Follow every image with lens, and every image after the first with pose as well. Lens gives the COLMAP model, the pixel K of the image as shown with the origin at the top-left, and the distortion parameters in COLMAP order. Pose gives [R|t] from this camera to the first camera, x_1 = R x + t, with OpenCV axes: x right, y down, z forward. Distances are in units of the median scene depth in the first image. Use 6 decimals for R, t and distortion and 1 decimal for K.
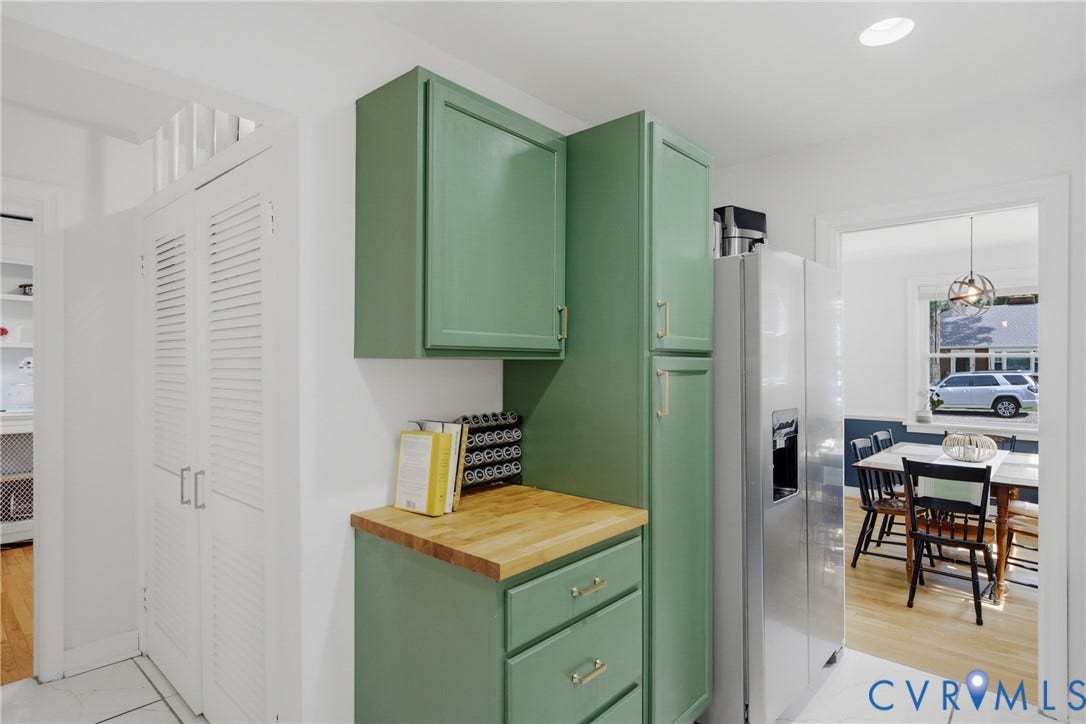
lens RADIAL K [[571.1, 0, 543.0], [0, 571.1, 362.0], [0, 0, 1]] dist [-0.001308, 0.000094]
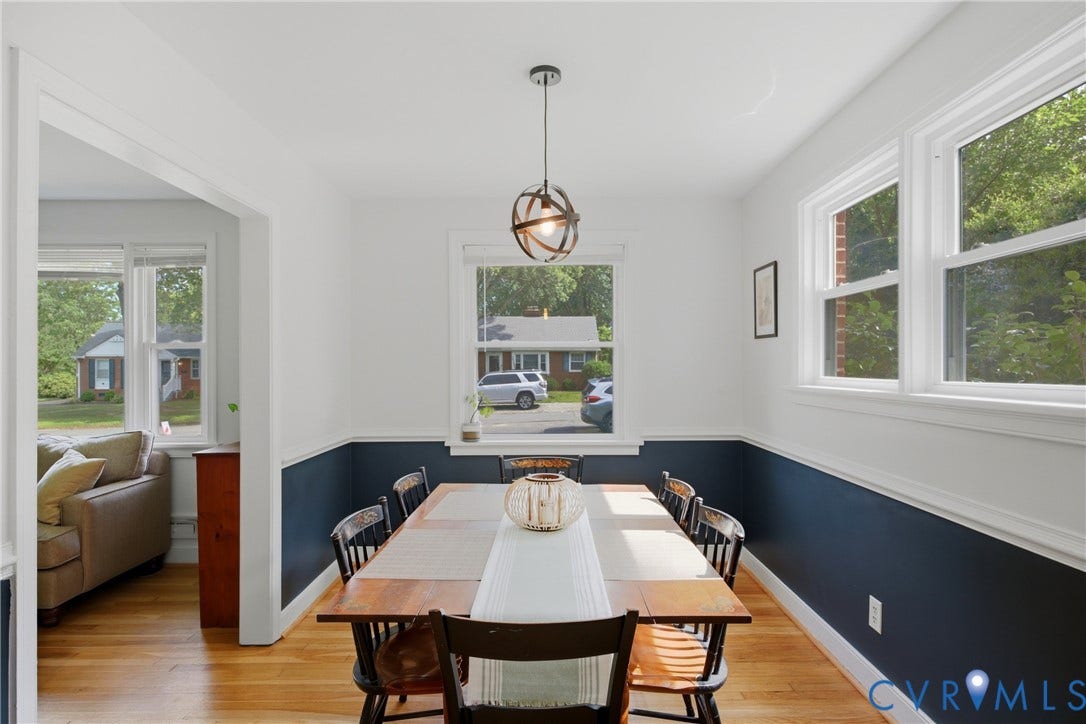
lens RADIAL K [[571.1, 0, 543.0], [0, 571.1, 362.0], [0, 0, 1]] dist [-0.001308, 0.000094]
pose [[0.749893, -0.002595, 0.661554, 0.061545], [0.006096, 0.999977, -0.002988, 0.002934], [-0.661531, 0.006273, 0.749892, 0.094708]]
